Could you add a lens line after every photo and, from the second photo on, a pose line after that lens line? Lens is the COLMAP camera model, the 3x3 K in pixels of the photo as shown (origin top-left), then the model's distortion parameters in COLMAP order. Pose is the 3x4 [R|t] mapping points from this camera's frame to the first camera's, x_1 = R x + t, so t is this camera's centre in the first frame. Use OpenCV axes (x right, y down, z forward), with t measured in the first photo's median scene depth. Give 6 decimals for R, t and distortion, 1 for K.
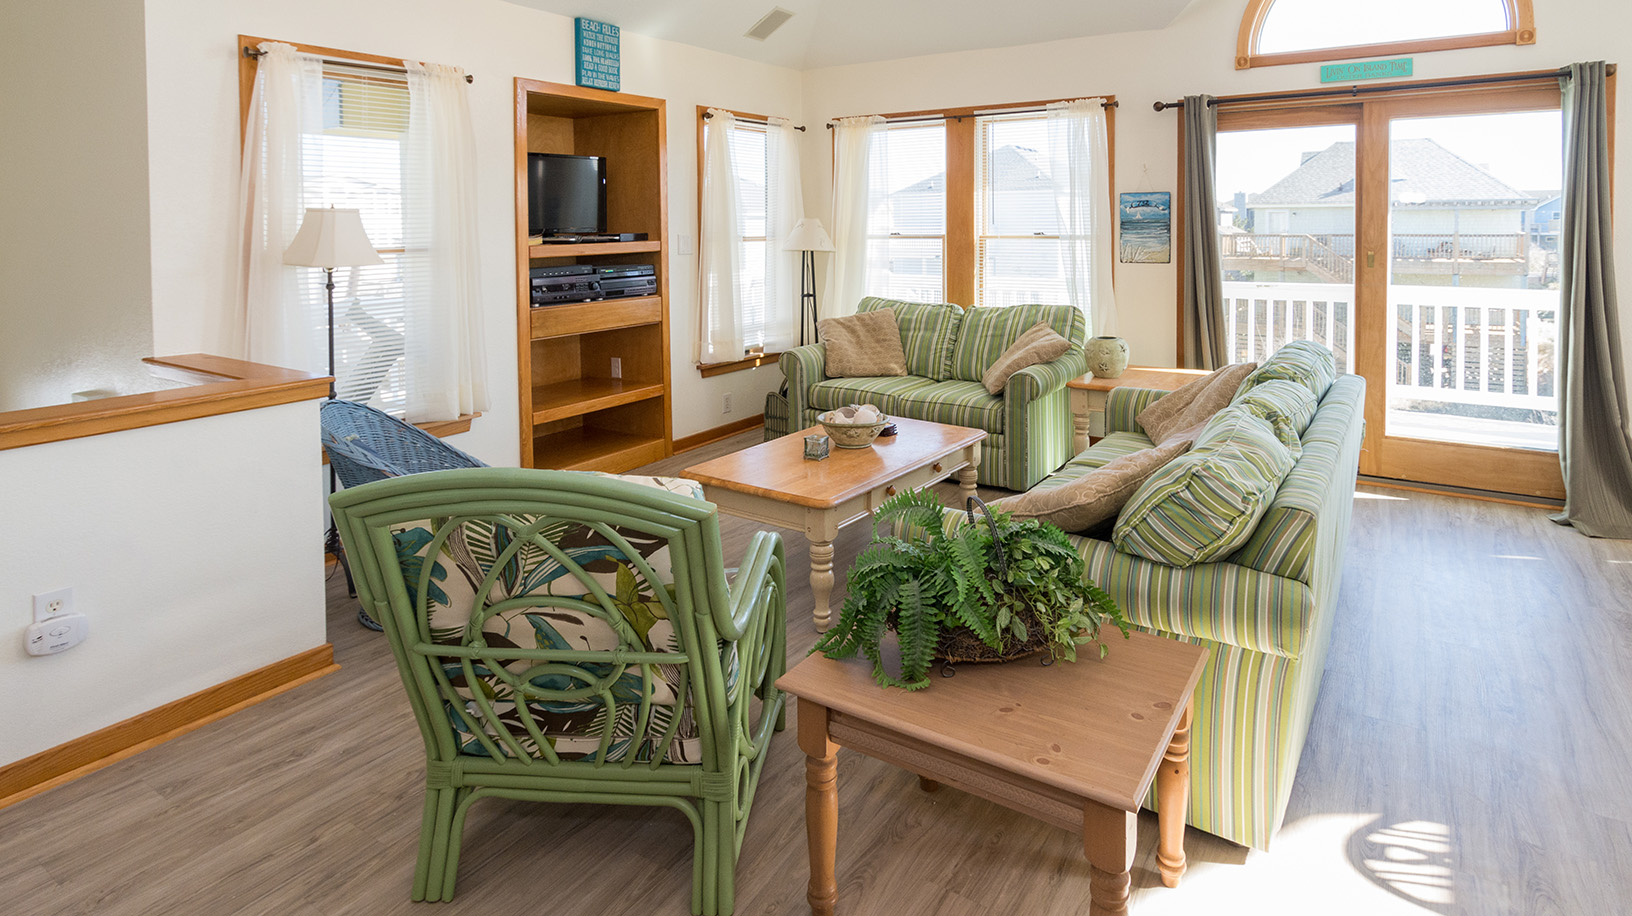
lens RADIAL K [[914.2, 0, 815.5], [0, 914.2, 261.7], [0, 0, 1]] dist [-0.009970, -0.002100]
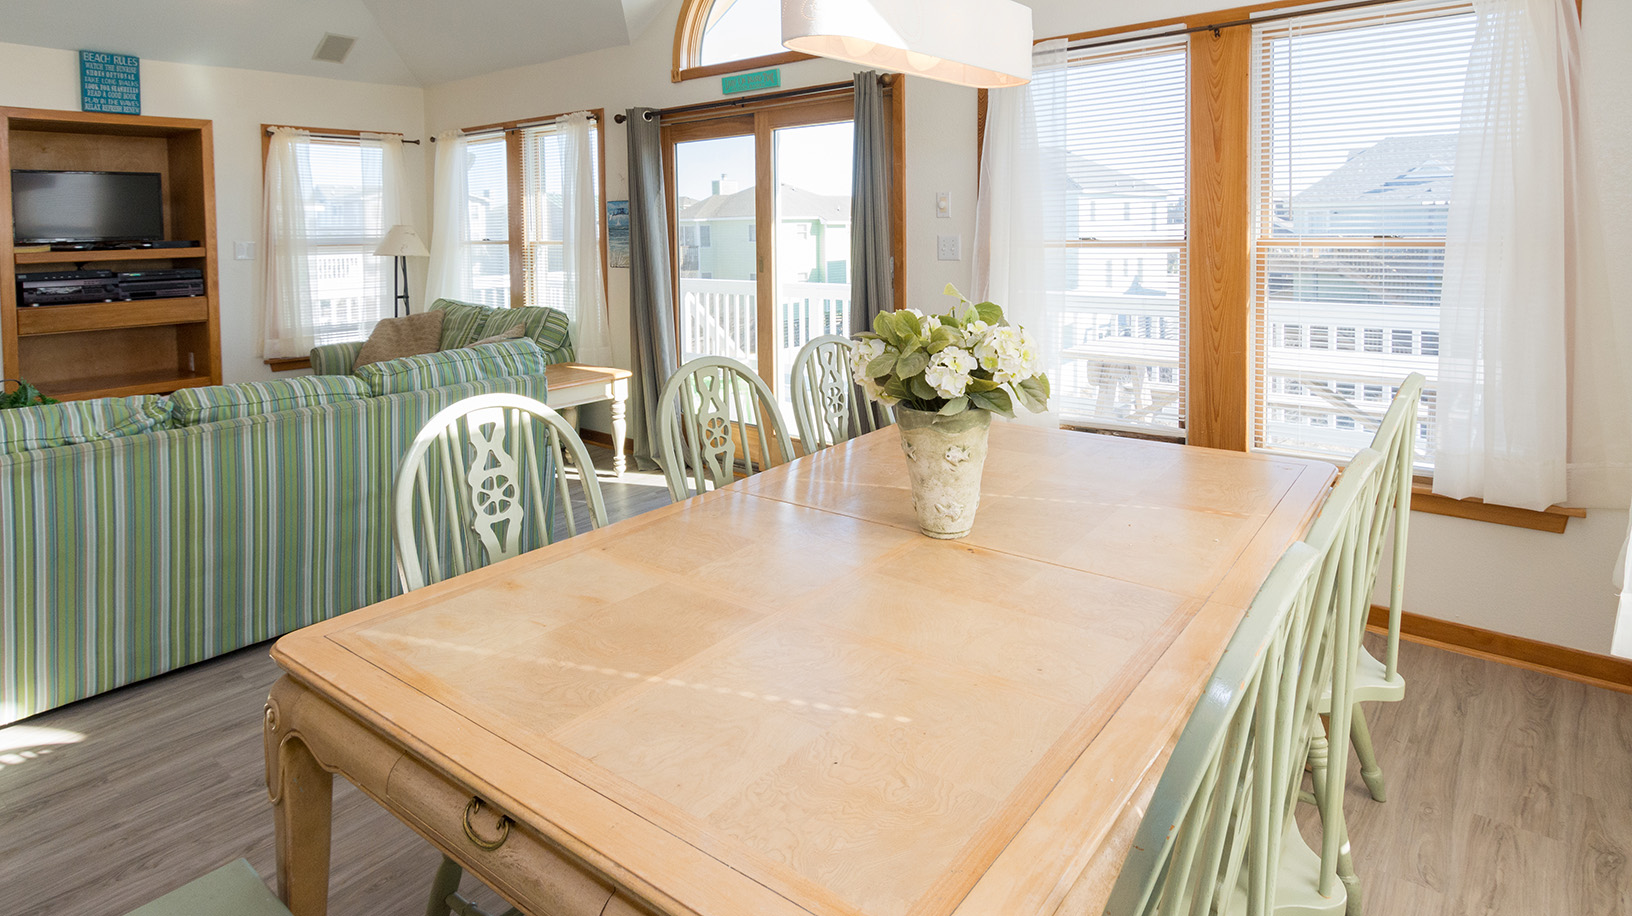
lens RADIAL K [[920.9, 0, 818.2], [0, 920.9, 260.3], [0, 0, 1]] dist [0.000236, 0.000678]
pose [[0.993609, -0.000726, -0.112873, 0.736570], [0.000517, 0.999998, -0.001886, -0.005073], [0.112874, 0.001815, 0.993608, -0.030072]]
